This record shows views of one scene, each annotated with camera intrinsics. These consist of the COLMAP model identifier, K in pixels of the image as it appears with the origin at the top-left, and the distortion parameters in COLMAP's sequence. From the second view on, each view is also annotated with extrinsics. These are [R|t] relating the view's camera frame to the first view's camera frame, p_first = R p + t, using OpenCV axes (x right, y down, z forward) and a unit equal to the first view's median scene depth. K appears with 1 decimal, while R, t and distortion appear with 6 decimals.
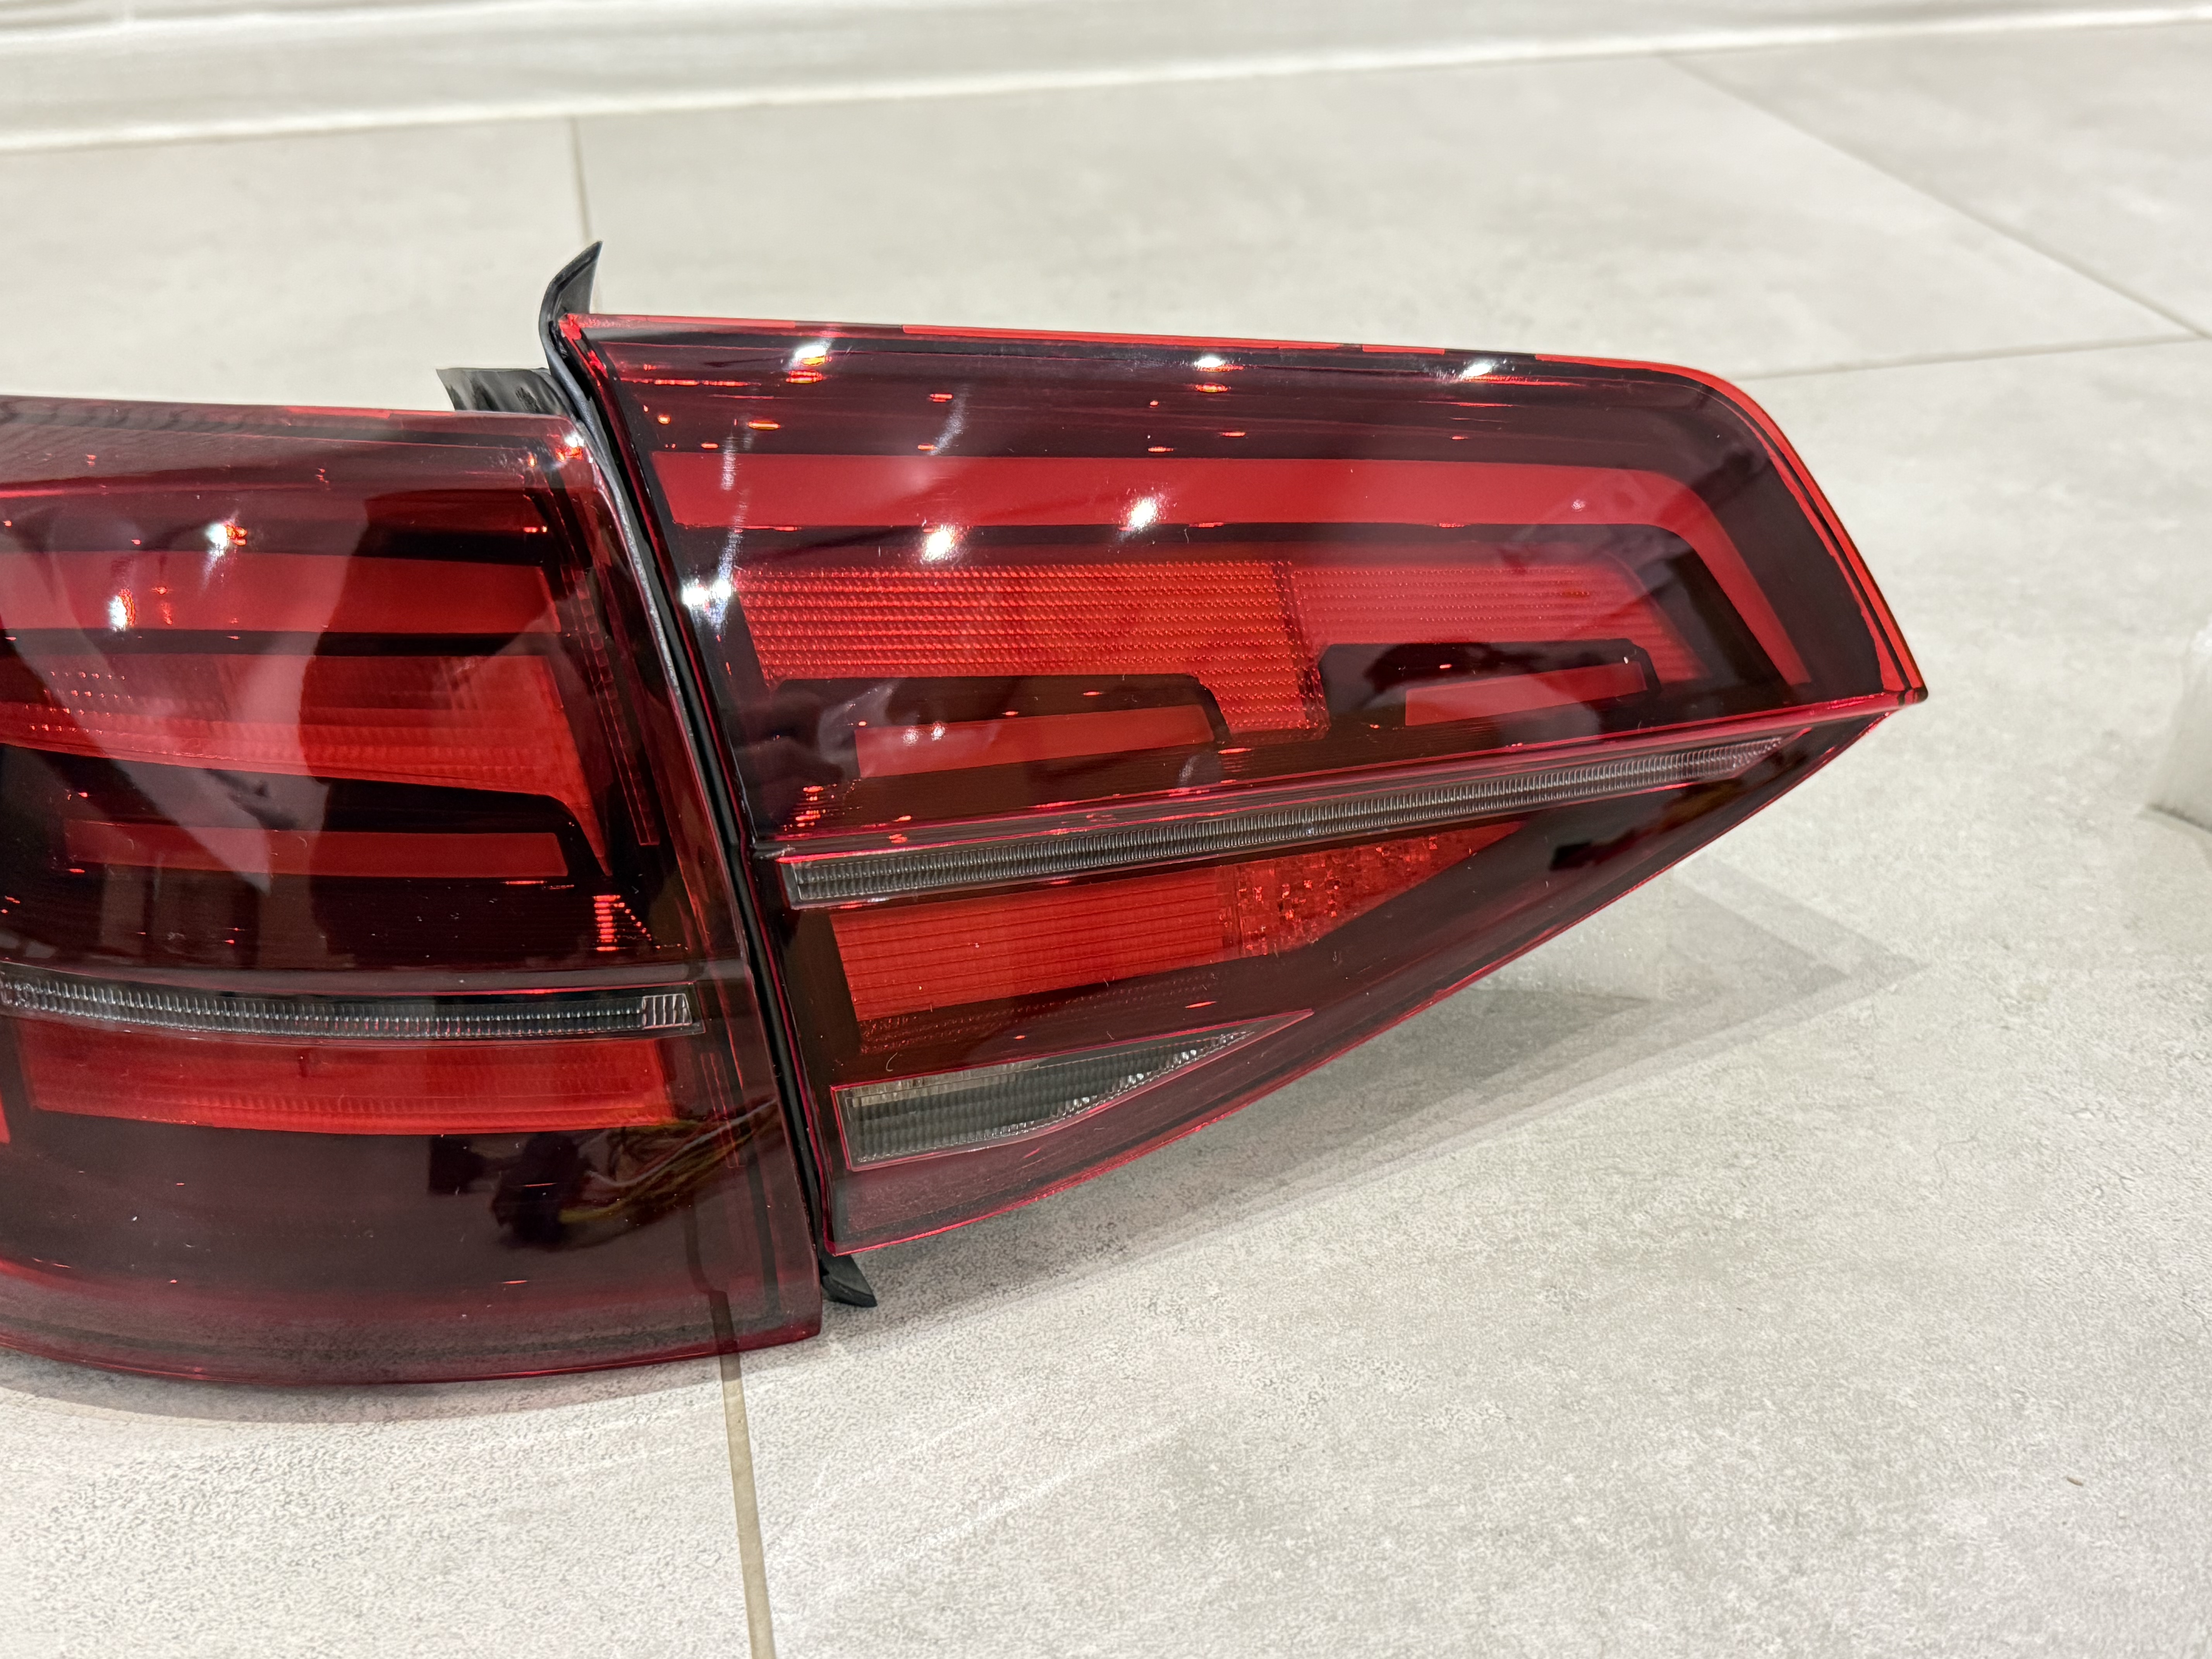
lens RADIAL K [[2198.9, 0, 1099.7], [0, 2198.9, 862.1], [0, 0, 1]] dist [0.230467, -0.620412]
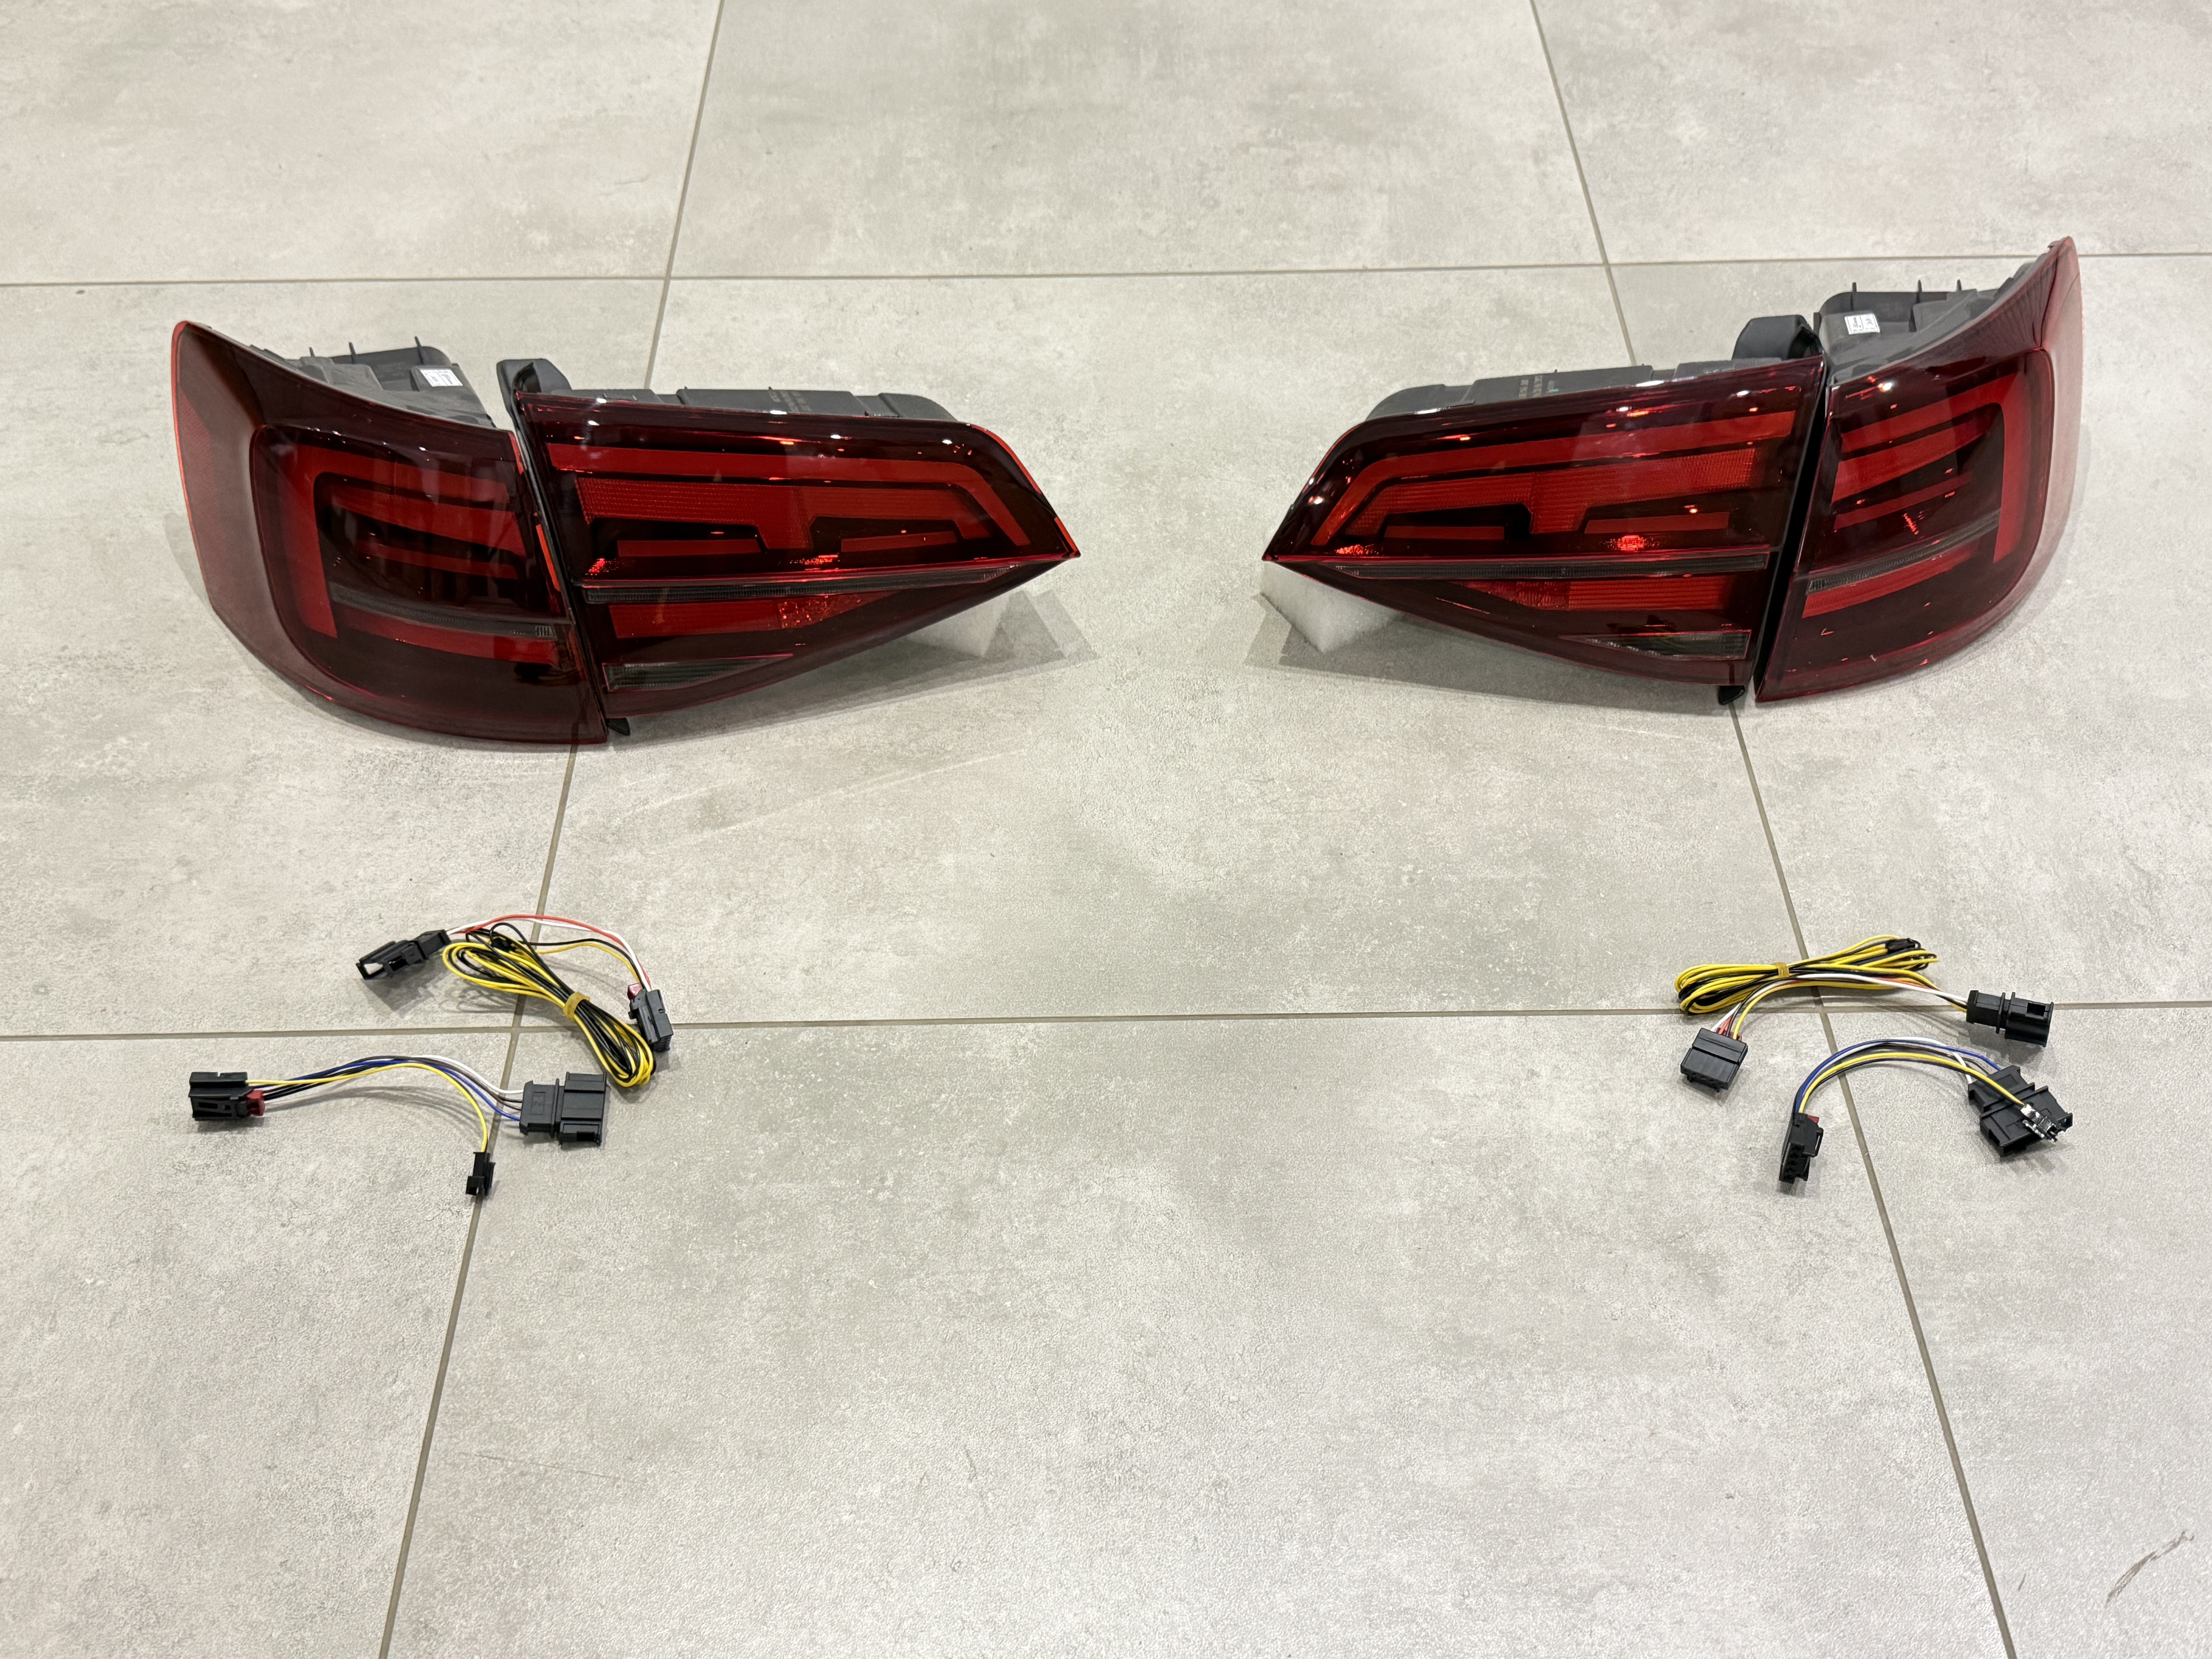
lens RADIAL K [[2216.9, 0, 1106.0], [0, 2216.9, 829.5], [0, 0, 1]] dist [0.195150, -0.499249]
pose [[0.977060, 0.155767, -0.145226, 0.891067], [-0.110666, 0.953985, 0.278686, -0.526282], [0.181953, -0.256221, 0.949338, -1.561657]]
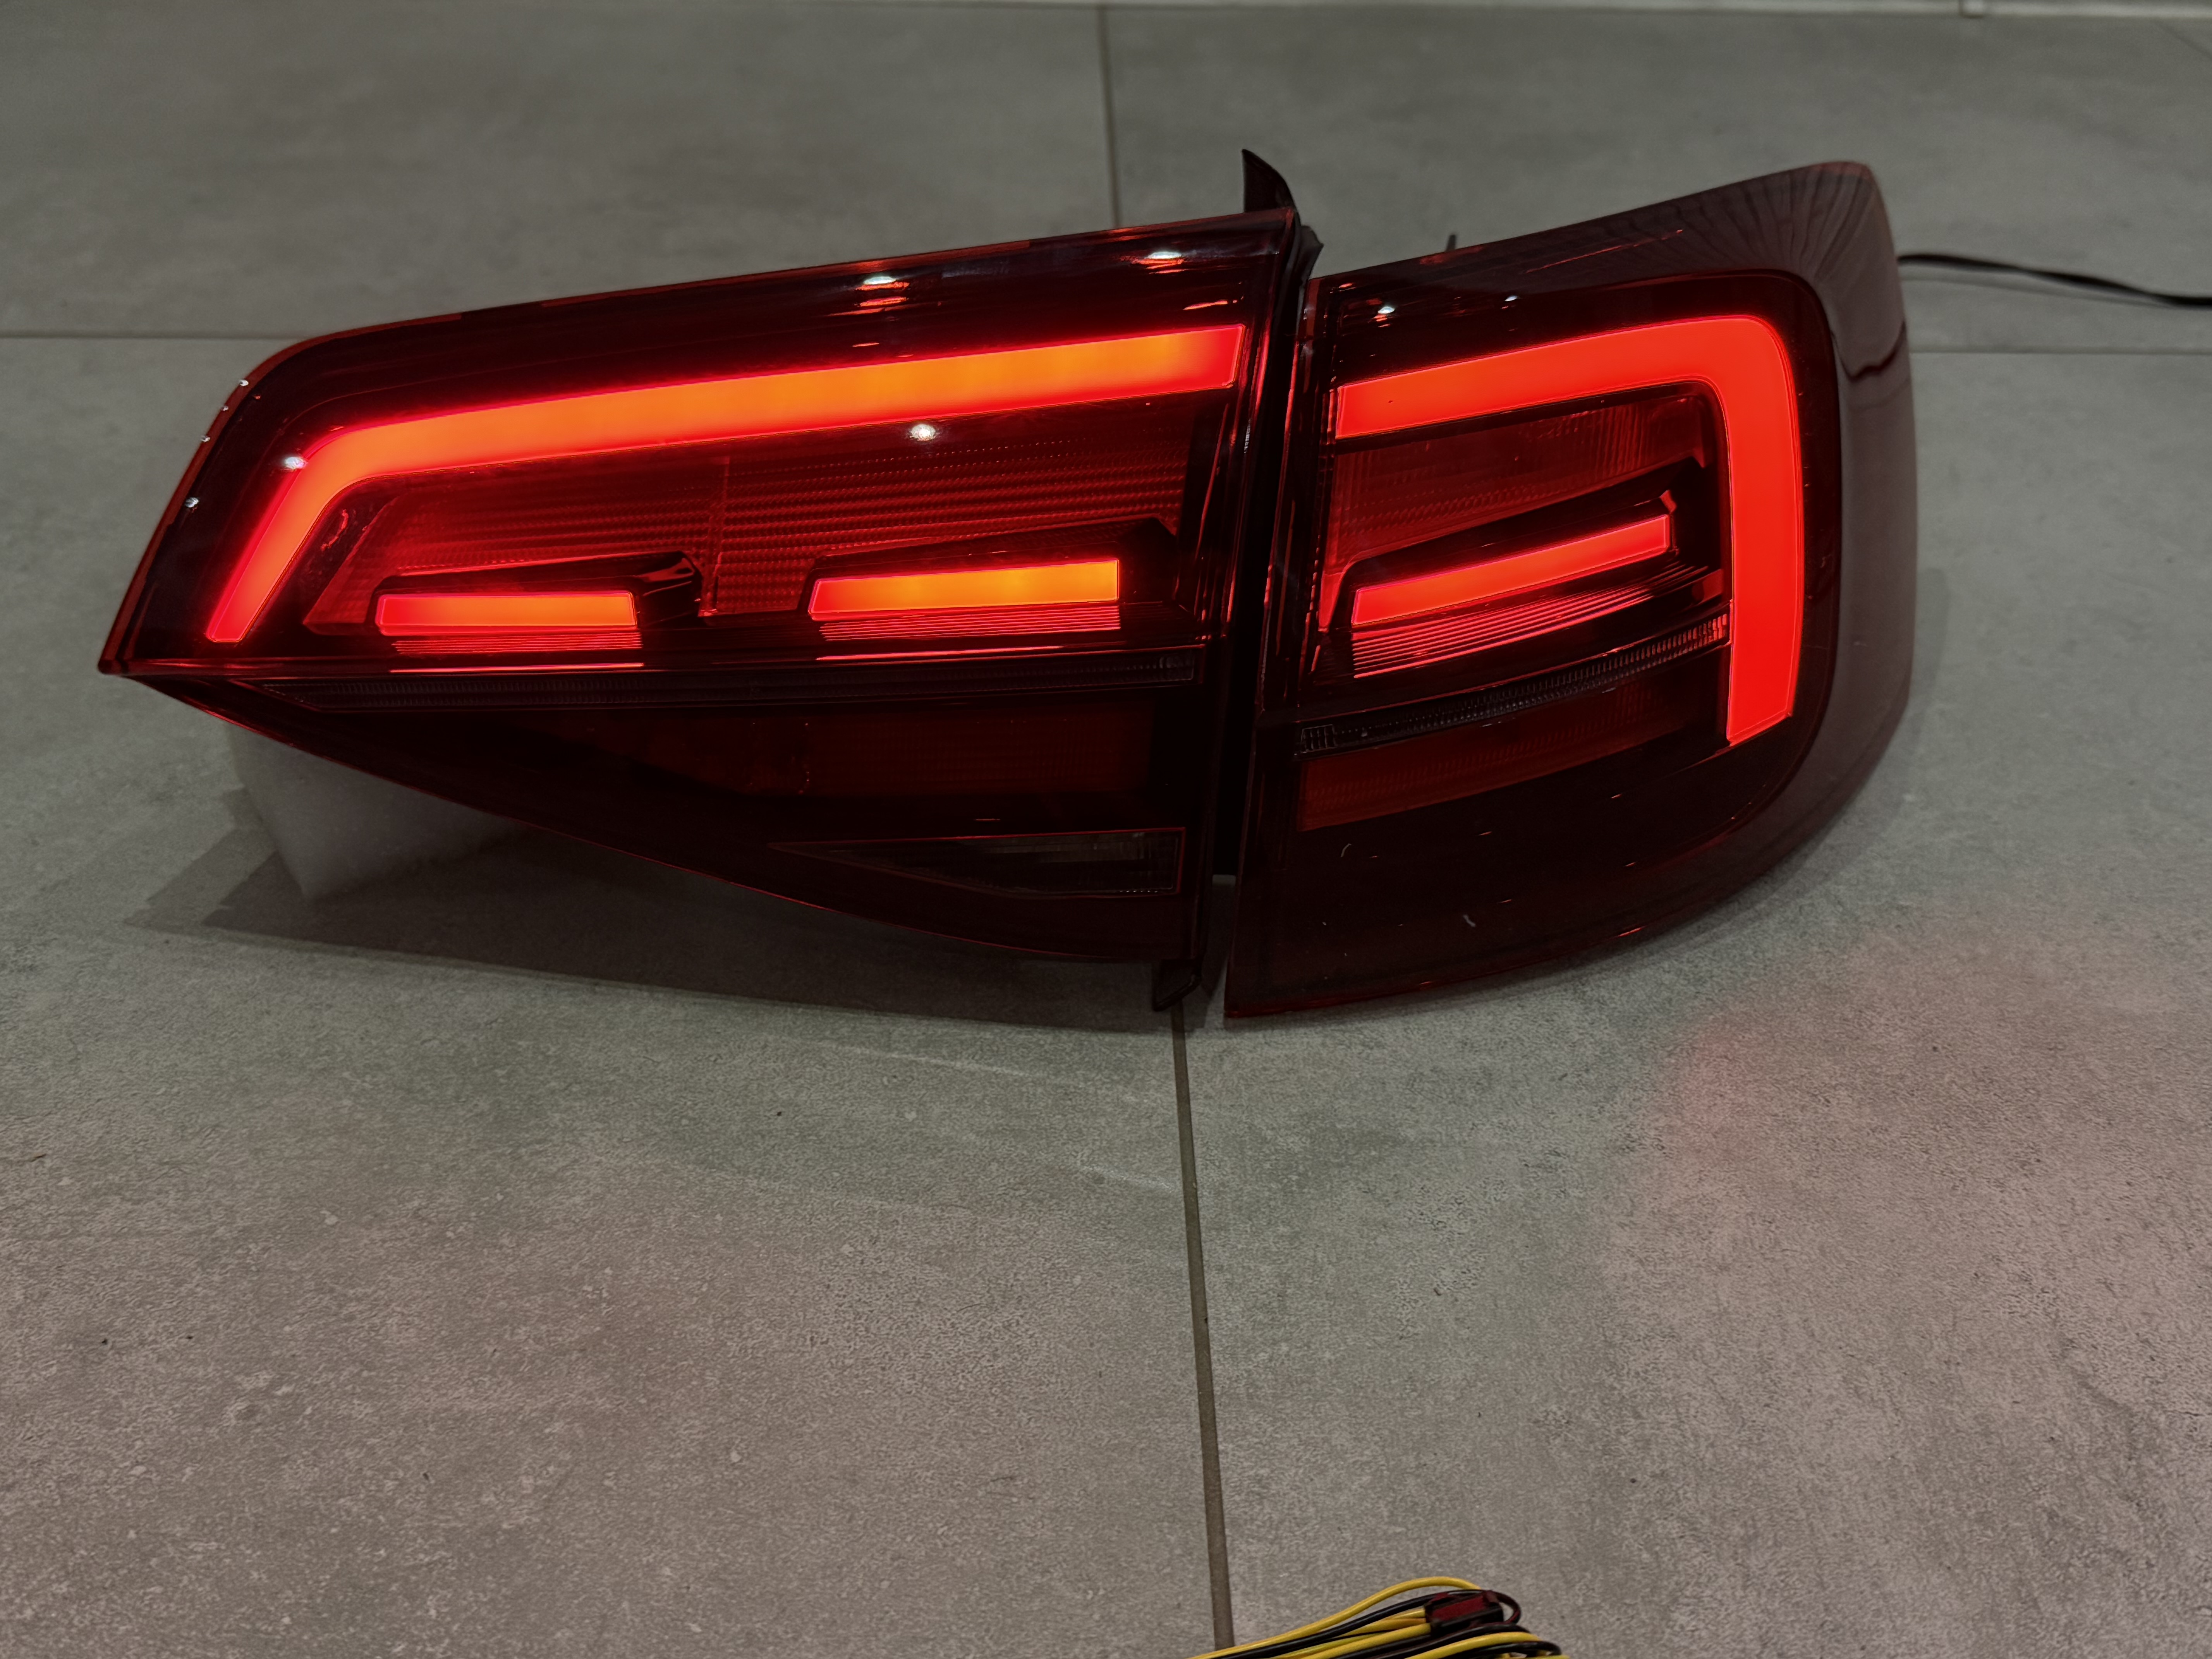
lens RADIAL K [[2216.9, 0, 1106.0], [0, 2216.9, 829.5], [0, 0, 1]] dist [0.195150, -0.499249]
pose [[0.978727, 0.132593, -0.156564, 1.359860], [-0.126173, 0.990732, 0.050300, -0.144736], [0.161782, -0.029476, 0.986386, 0.016965]]
